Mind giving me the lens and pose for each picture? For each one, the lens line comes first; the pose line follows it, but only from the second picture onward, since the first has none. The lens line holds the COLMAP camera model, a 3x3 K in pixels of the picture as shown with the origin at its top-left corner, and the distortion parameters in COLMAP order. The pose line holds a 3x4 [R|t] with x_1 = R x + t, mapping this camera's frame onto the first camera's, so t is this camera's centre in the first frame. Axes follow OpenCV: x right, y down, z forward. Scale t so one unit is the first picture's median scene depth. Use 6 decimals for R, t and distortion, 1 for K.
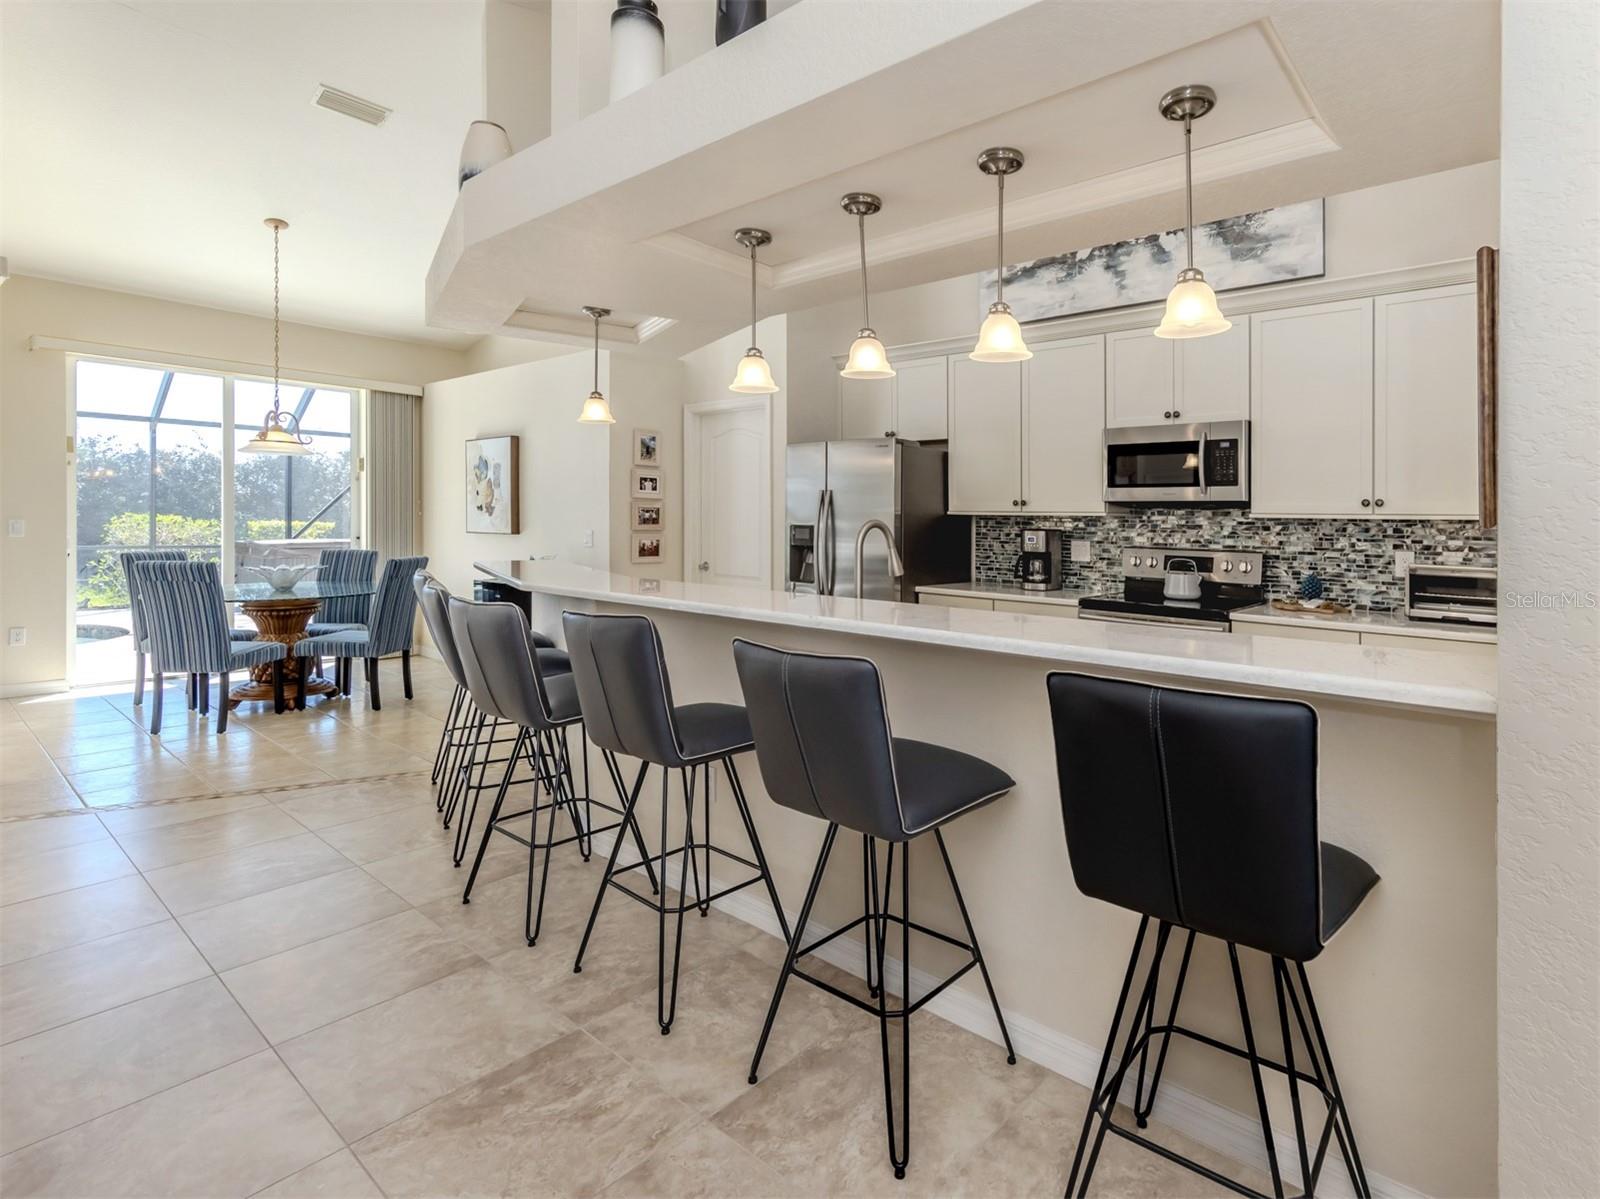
lens RADIAL K [[828.6, 0, 896.1], [0, 828.6, 481.6], [0, 0, 1]] dist [-0.004059, 0.006624]
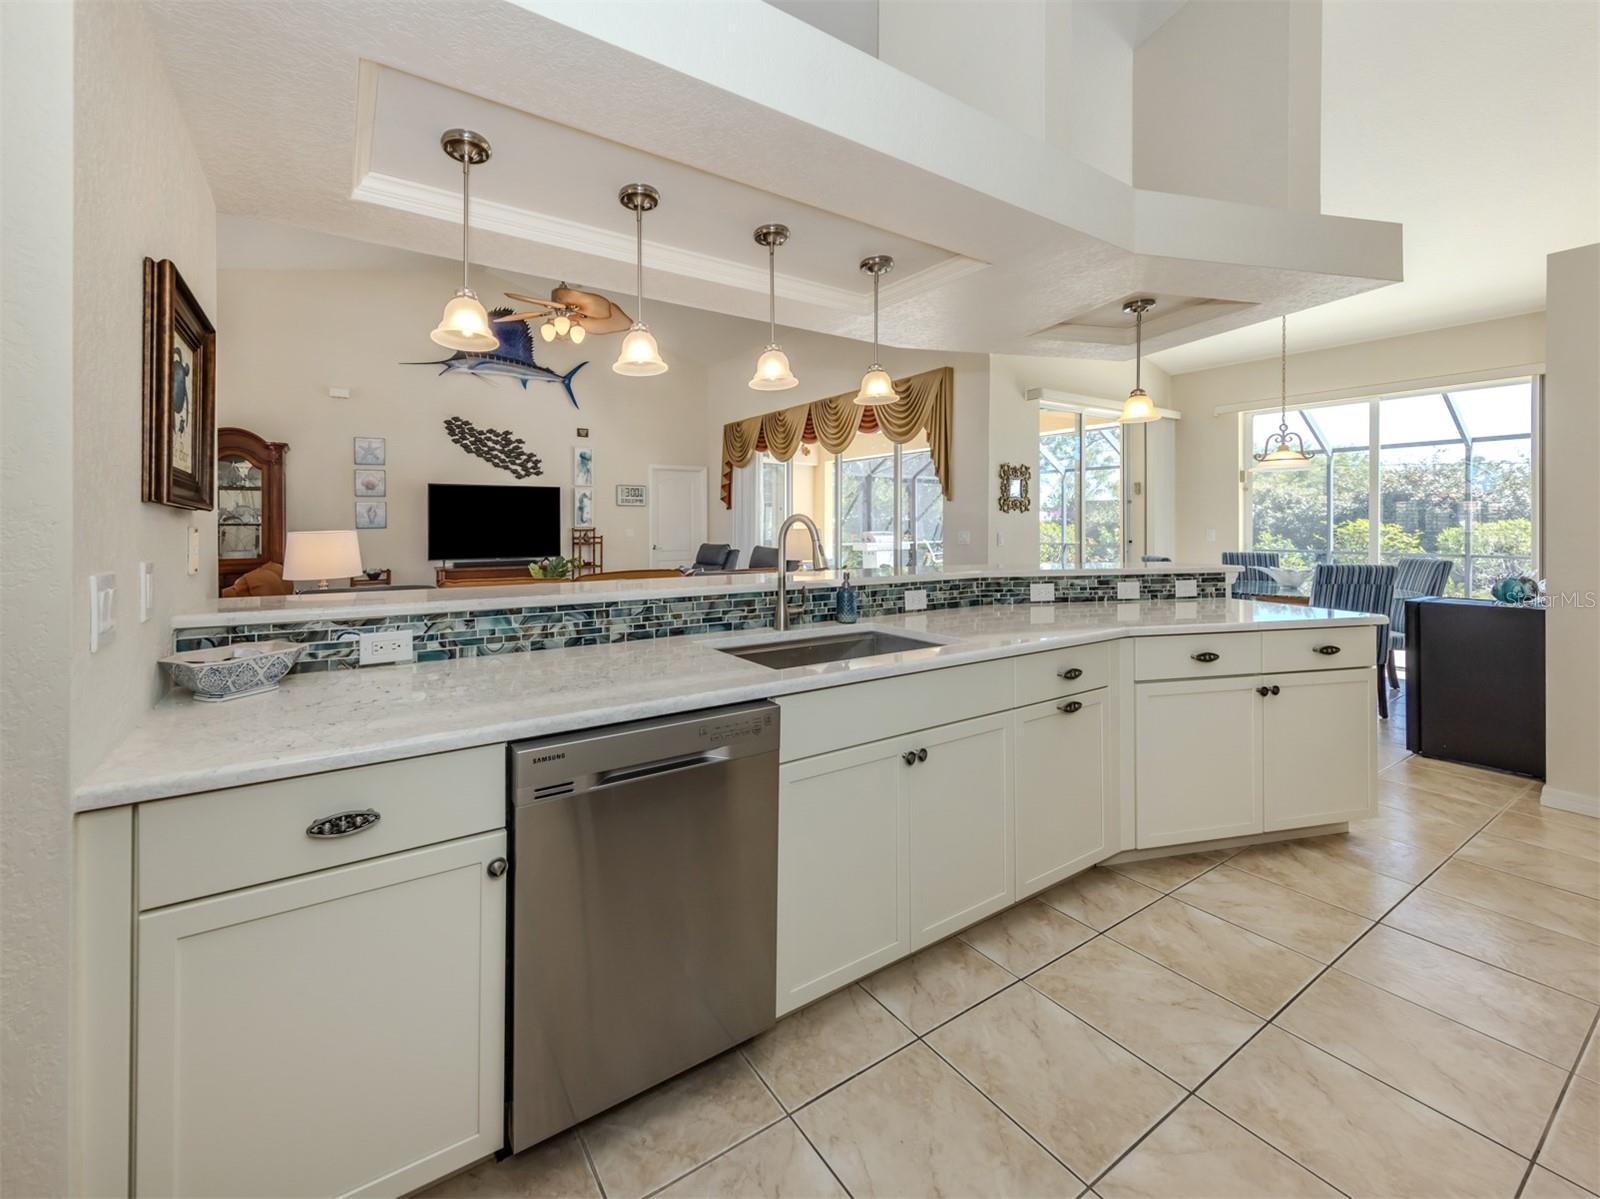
lens RADIAL K [[630.1, 0, 701.0], [0, 630.1, 523.8], [0, 0, 1]] dist [0.006495, -0.000780]
pose [[-0.368966, -0.020104, -0.929225, 0.455262], [0.042924, 0.998331, -0.038644, 0.047622], [0.928451, -0.054145, -0.367487, 0.691586]]
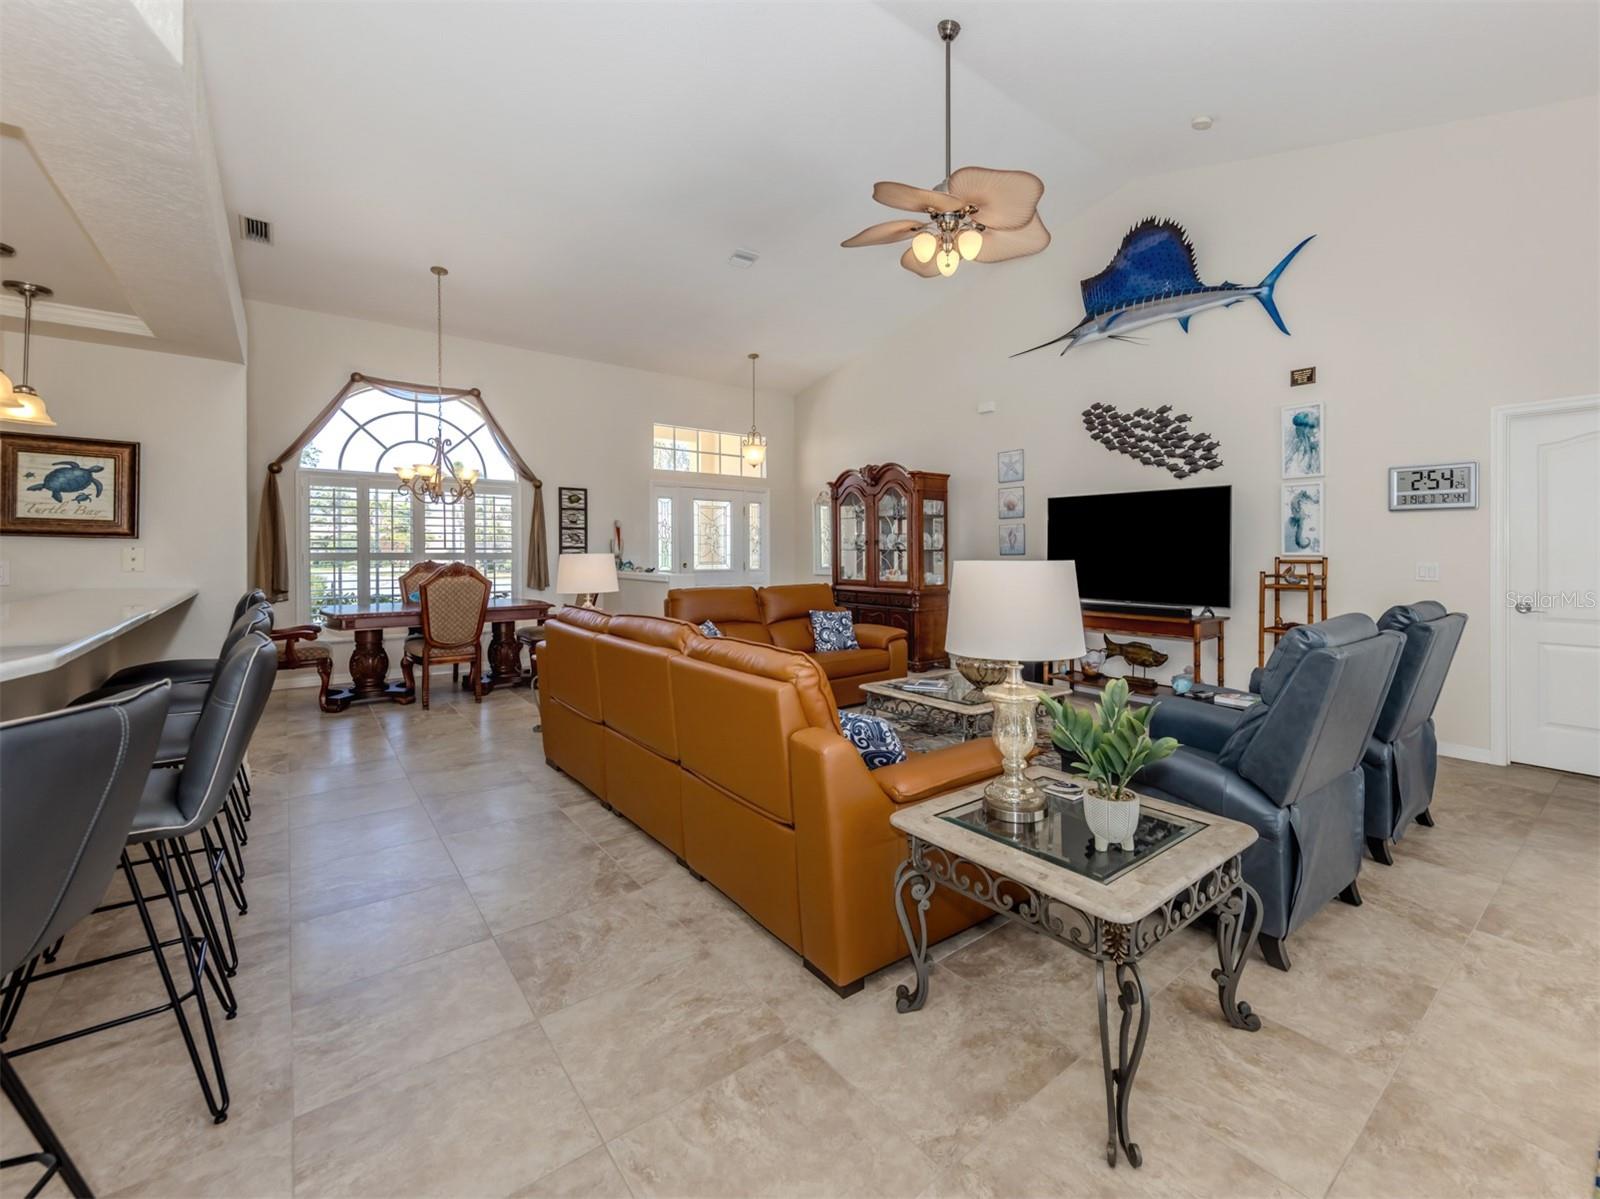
lens RADIAL K [[684.7, 0, 847.1], [0, 684.7, 546.6], [0, 0, 1]] dist [0.014850, -0.004165]
pose [[-0.977970, -0.022171, 0.207565, -0.666841], [-0.034156, 0.997938, -0.054339, 0.038183], [-0.205932, -0.060231, -0.976711, 0.875414]]
